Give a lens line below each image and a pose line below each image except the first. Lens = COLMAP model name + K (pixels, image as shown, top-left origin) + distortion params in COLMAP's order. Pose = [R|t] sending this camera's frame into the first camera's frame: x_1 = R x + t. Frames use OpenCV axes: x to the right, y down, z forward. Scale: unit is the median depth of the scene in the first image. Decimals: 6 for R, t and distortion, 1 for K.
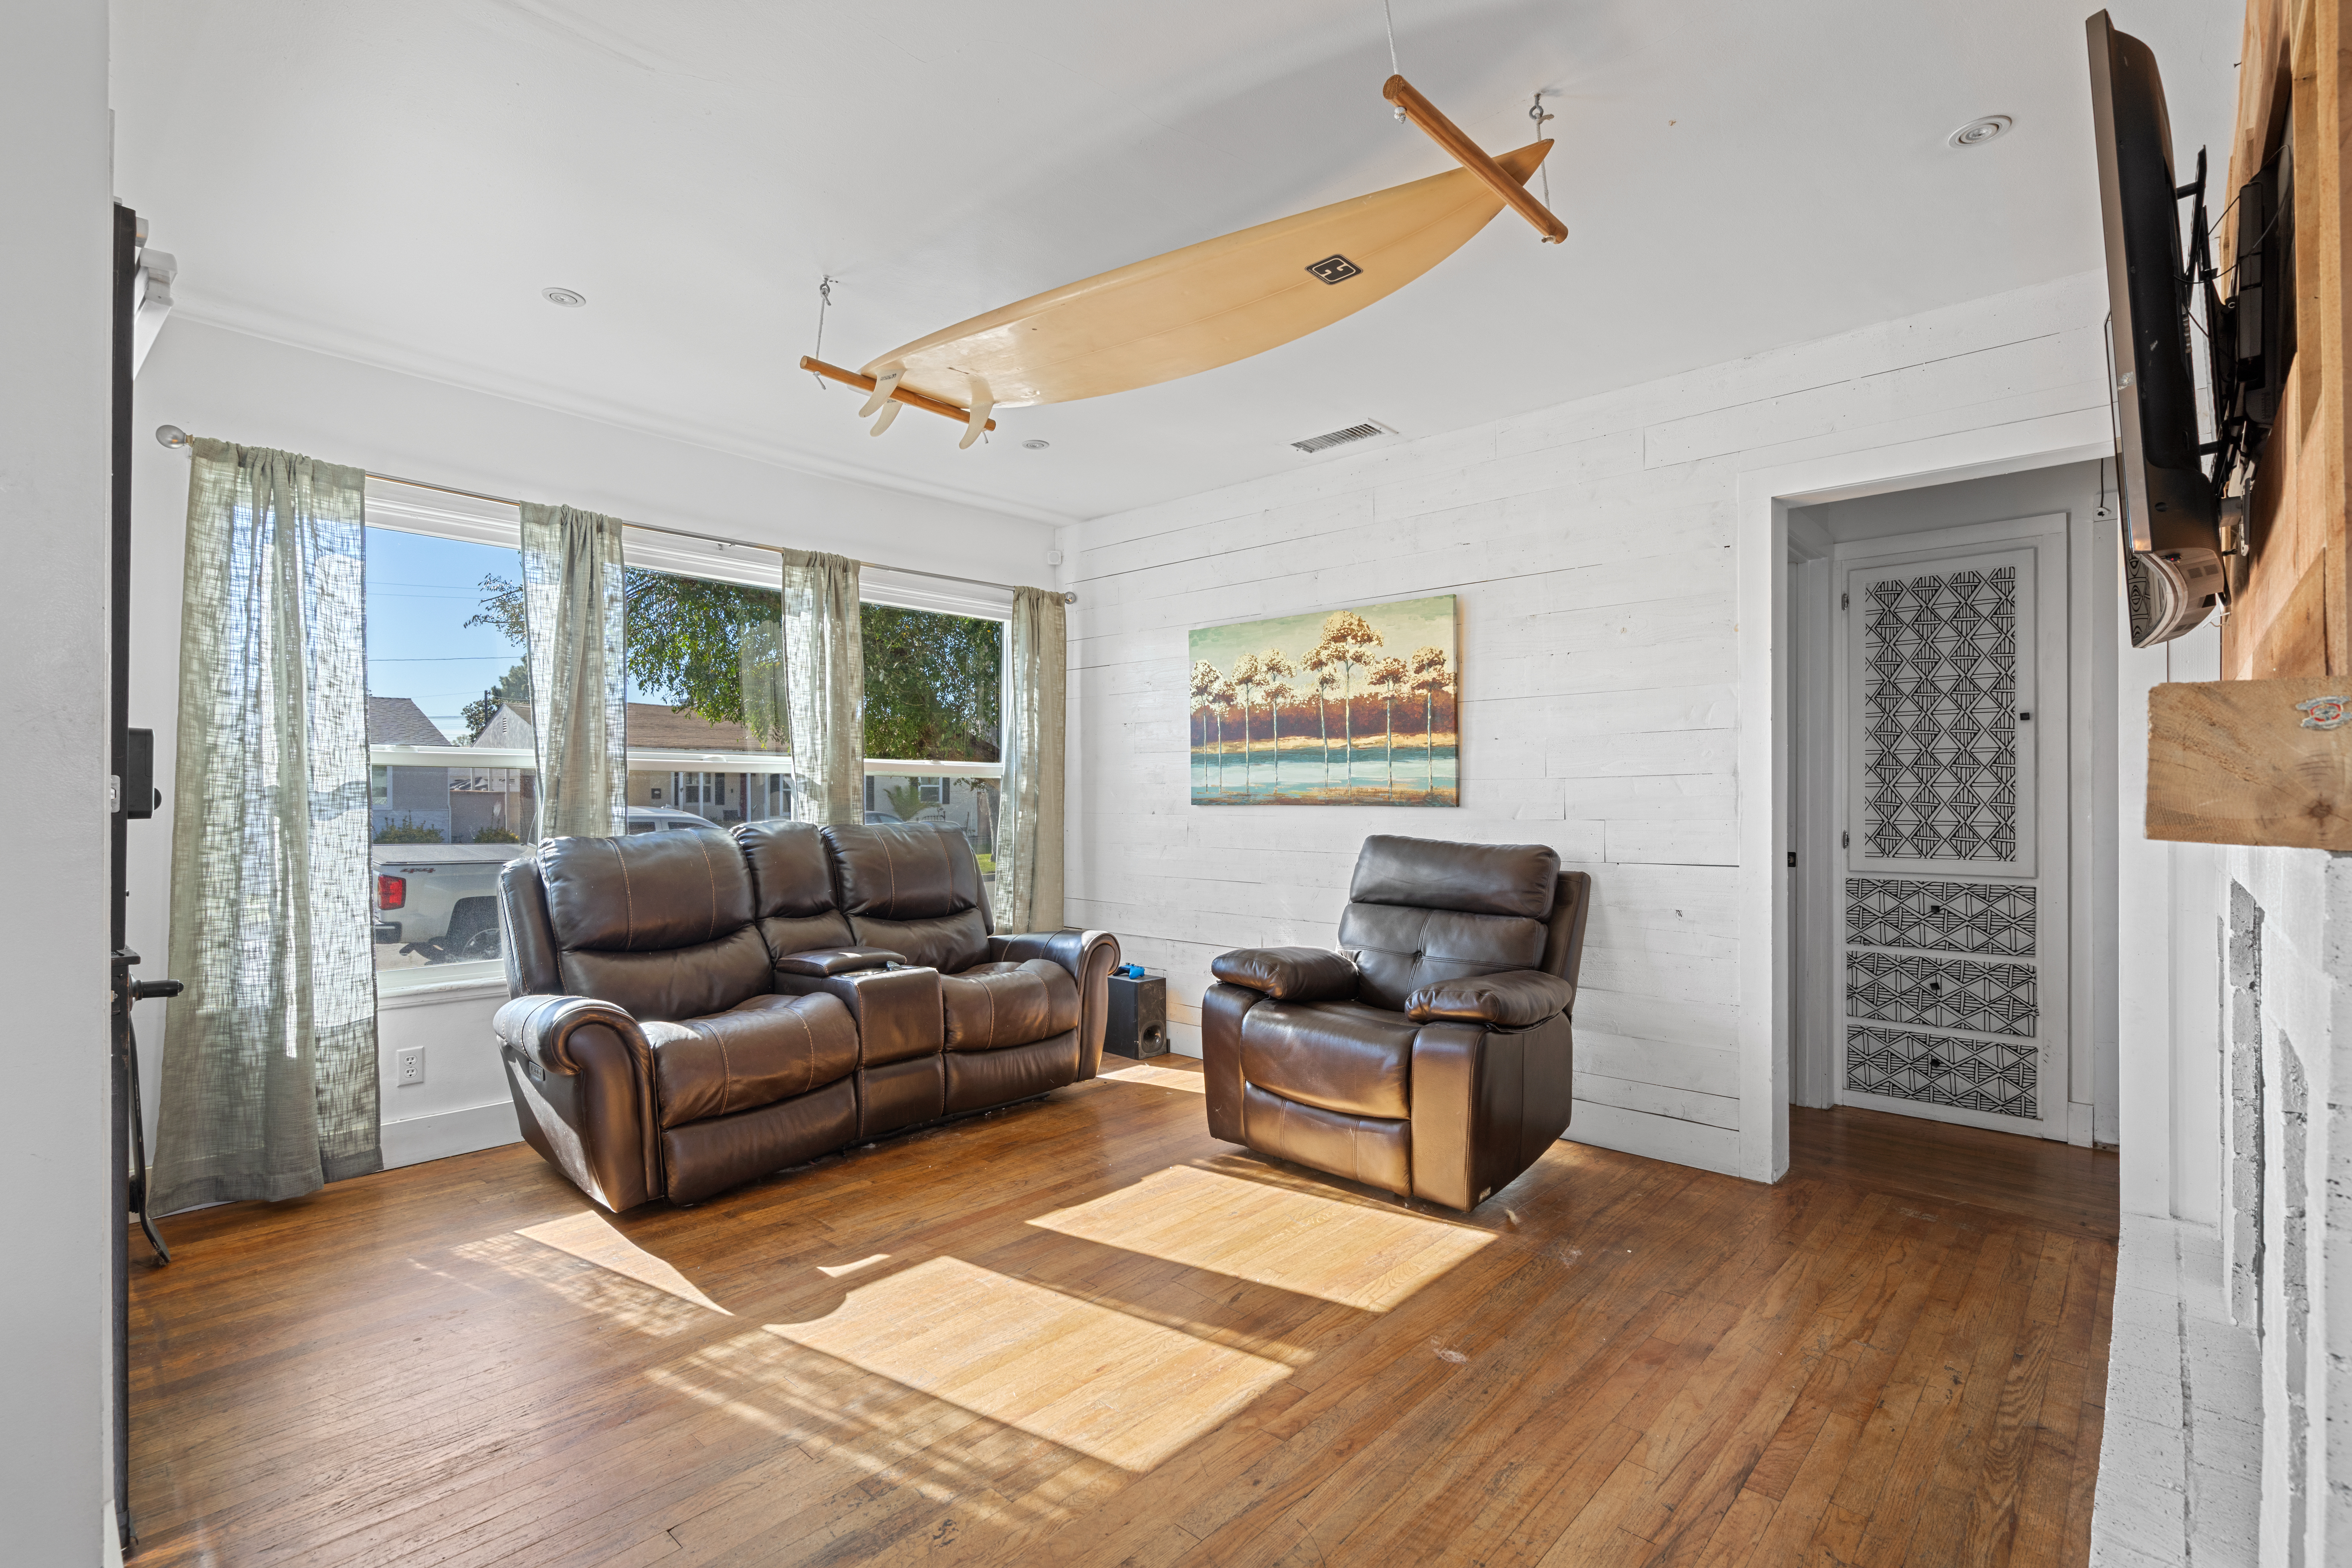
lens RADIAL K [[1076.0, 0, 1171.5], [0, 1076.0, 797.7], [0, 0, 1]] dist [-0.000339, 0.000124]
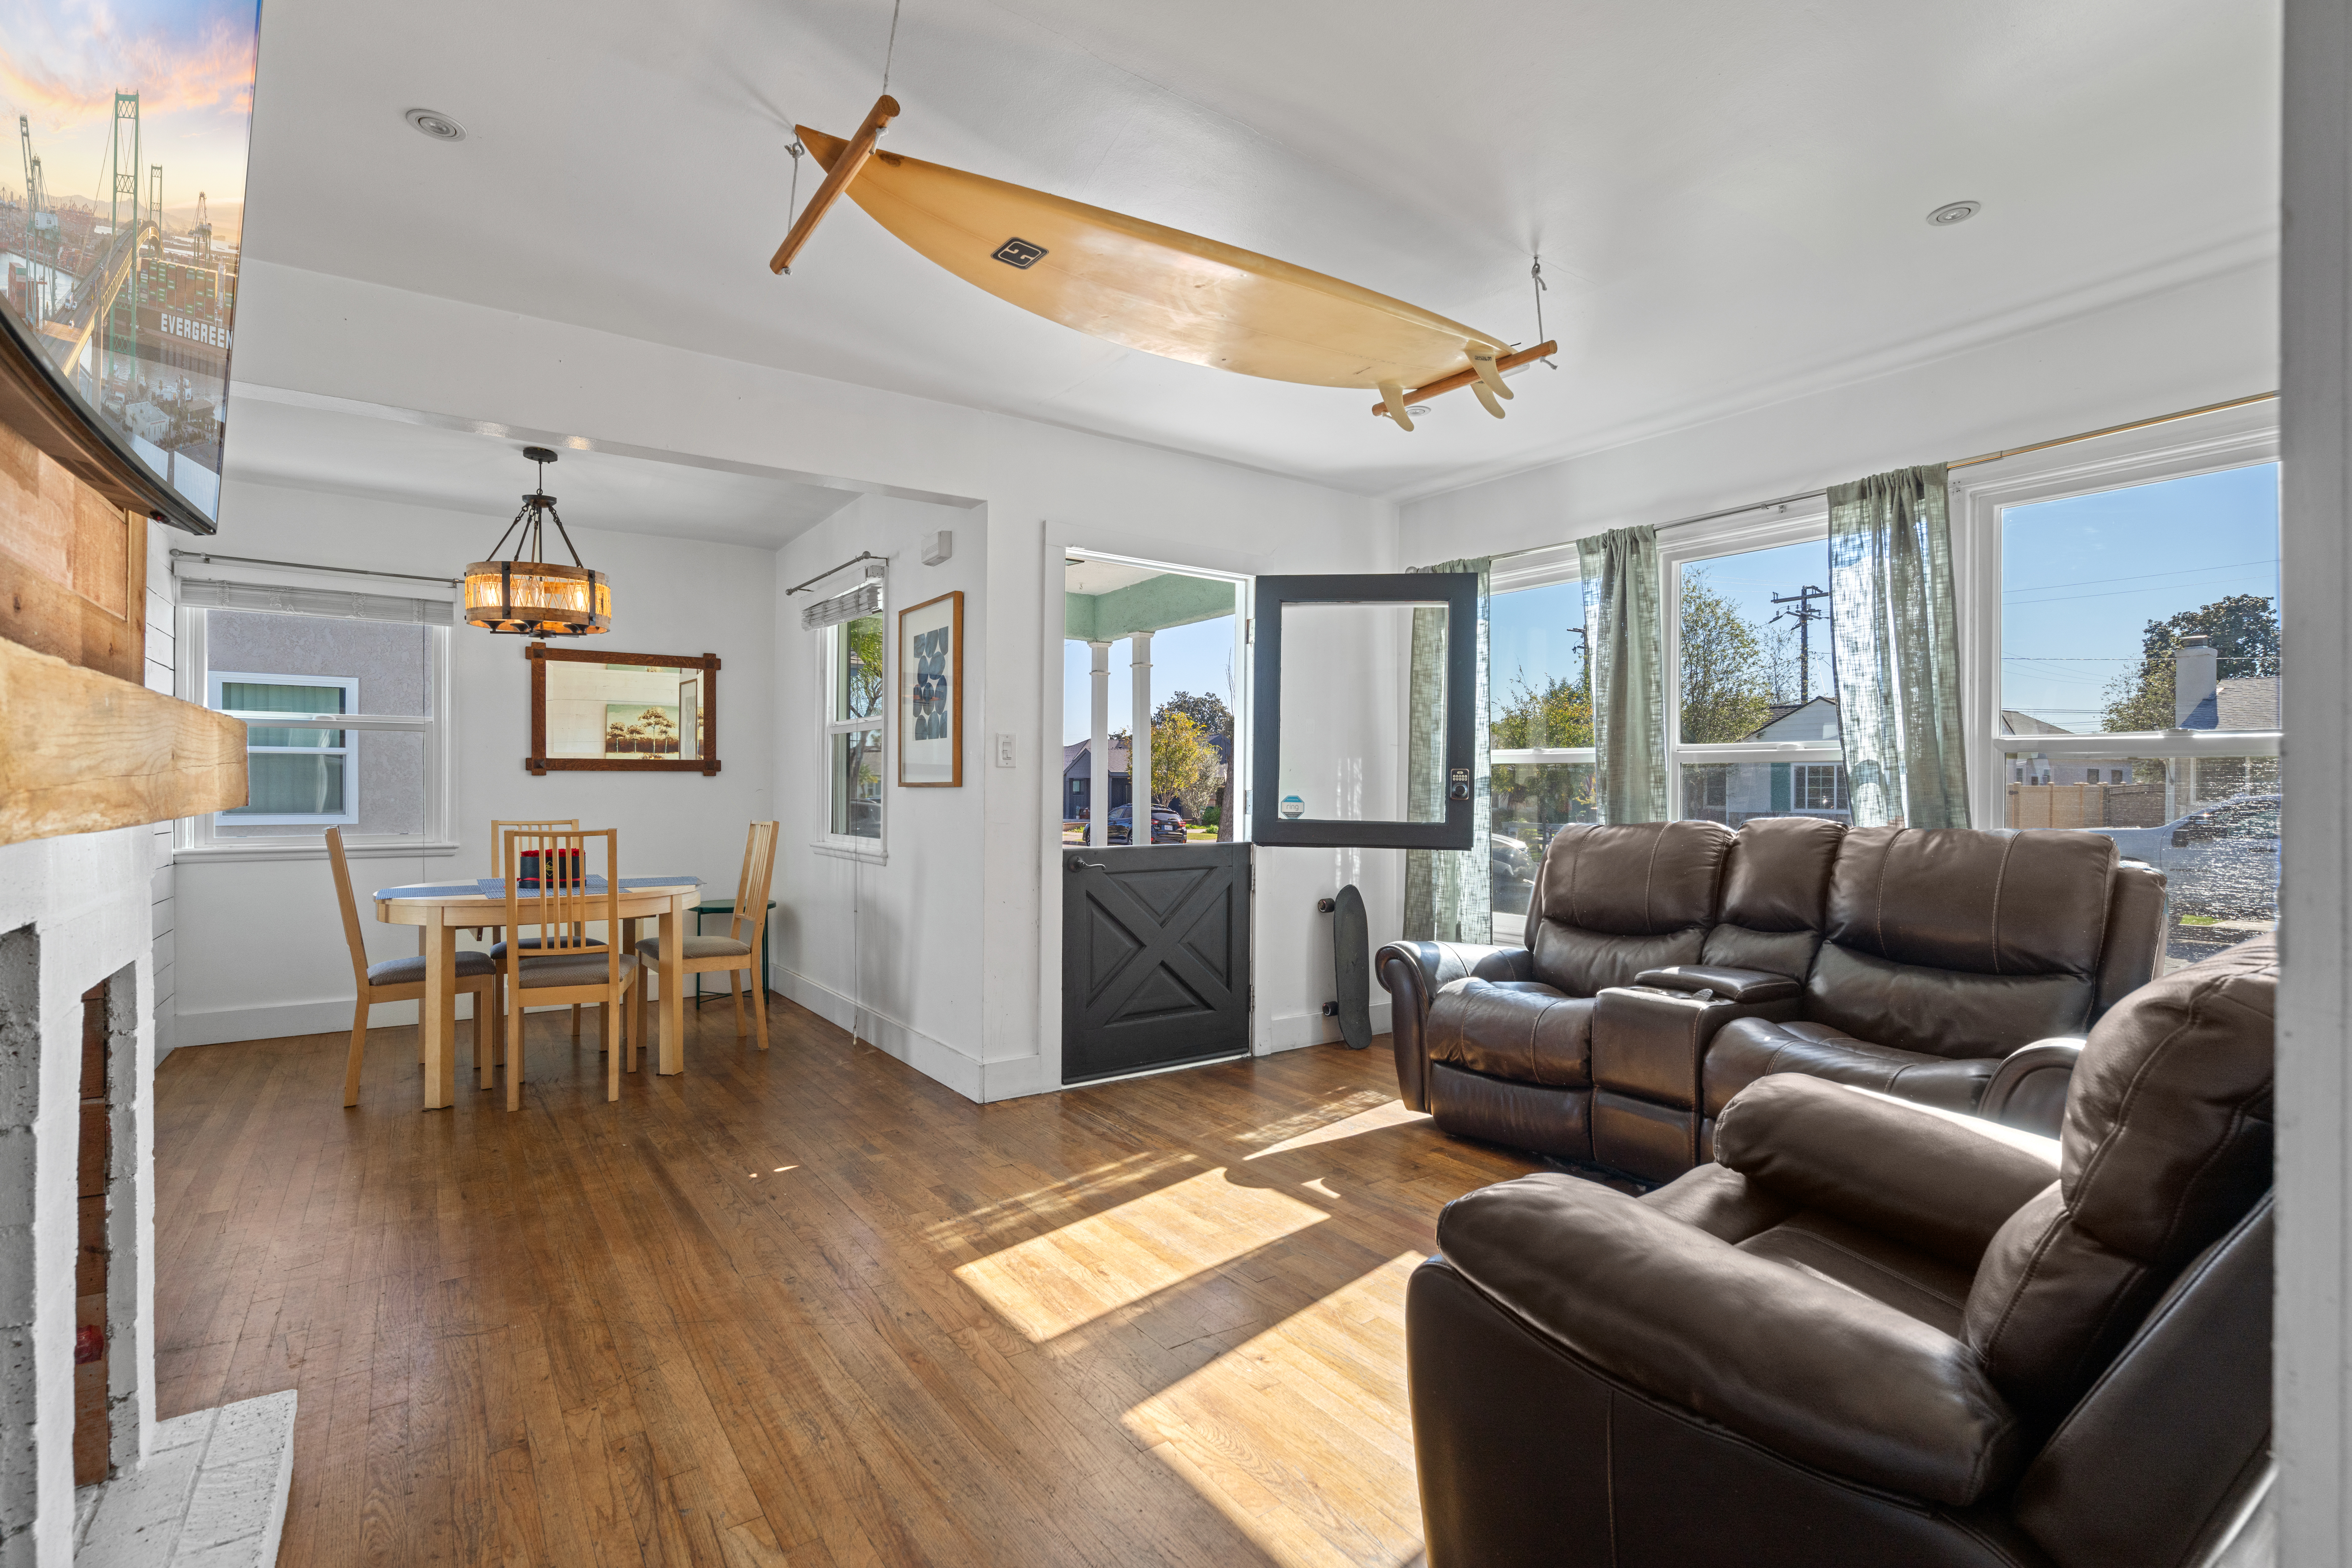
lens RADIAL K [[1076.0, 0, 1171.5], [0, 1076.0, 797.7], [0, 0, 1]] dist [-0.000339, 0.000124]
pose [[-0.210942, 0.008870, -0.977458, 0.584739], [-0.006516, 0.999924, 0.010480, -0.000292], [0.977477, 0.008579, -0.210868, 0.723681]]
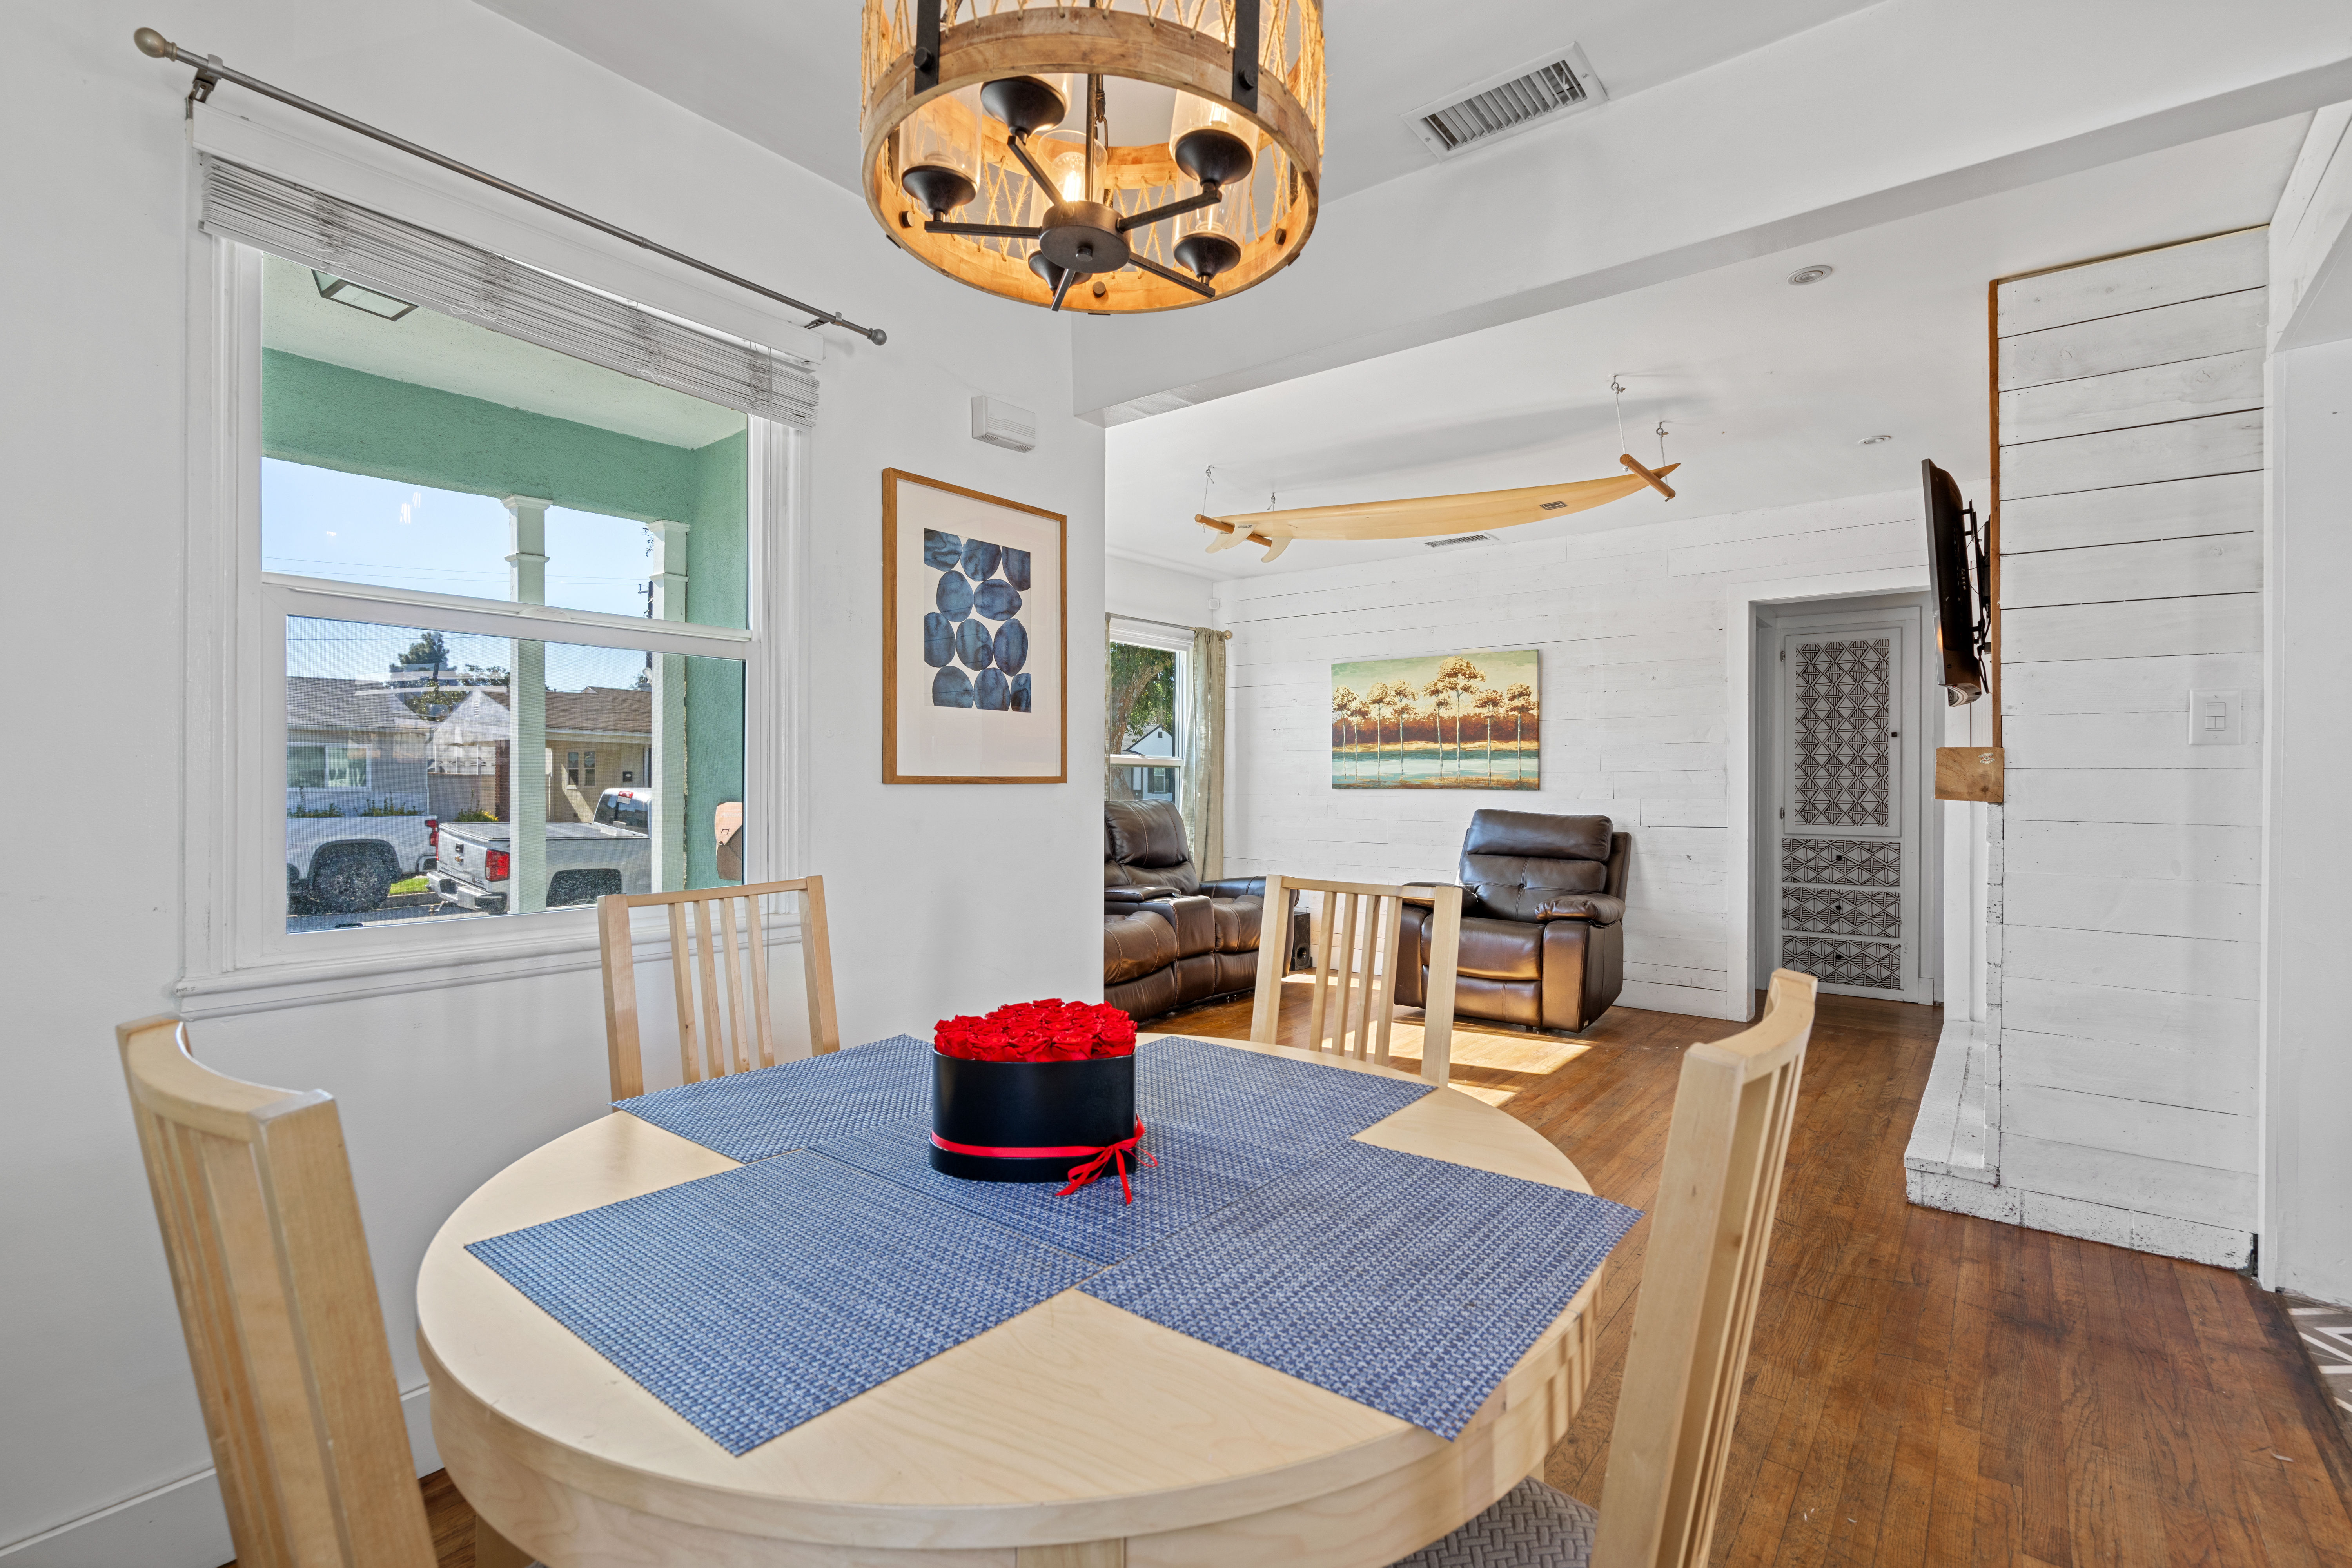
lens RADIAL K [[1071.7, 0, 1176.0], [0, 1071.7, 784.0], [0, 0, 1]] dist [0.000659, 0.000001]
pose [[0.996609, 0.004807, 0.082141, -0.361907], [-0.004880, 0.999988, 0.000696, 0.001101], [-0.082137, -0.001095, 0.996620, -0.451275]]
